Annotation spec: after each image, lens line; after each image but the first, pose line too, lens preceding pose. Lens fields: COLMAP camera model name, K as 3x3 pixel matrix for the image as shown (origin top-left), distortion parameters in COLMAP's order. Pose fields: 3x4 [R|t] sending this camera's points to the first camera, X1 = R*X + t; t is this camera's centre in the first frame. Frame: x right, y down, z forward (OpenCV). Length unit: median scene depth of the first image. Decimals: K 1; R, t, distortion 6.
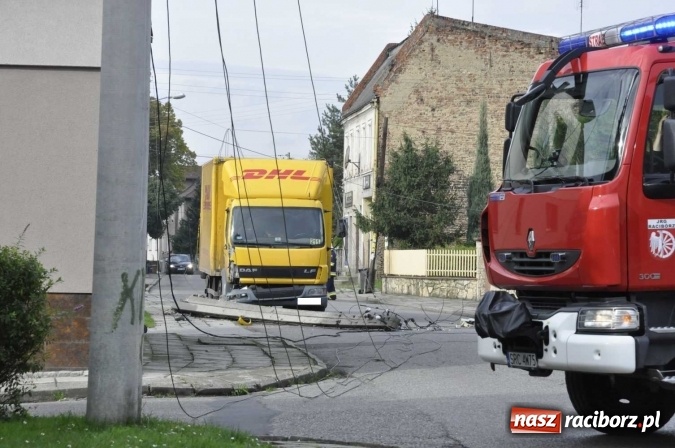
lens RADIAL K [[2566.4, 0, 337.5], [0, 2566.4, 224.0], [0, 0, 1]] dist [0.705862, -0.415435]
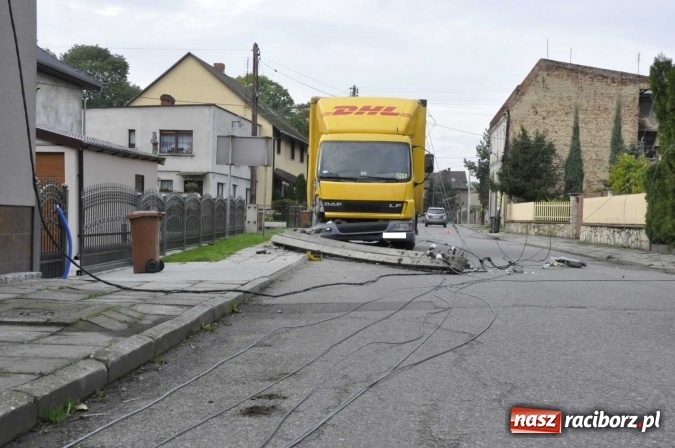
lens RADIAL K [[1014.6, 0, 337.5], [0, 1014.6, 224.0], [0, 0, 1]] dist [0.134301, 0.074402]
pose [[0.985348, 0.009943, -0.170266, 0.033844], [-0.007113, 0.999826, 0.017225, 0.018690], [0.170407, -0.015762, 0.985248, 0.607234]]
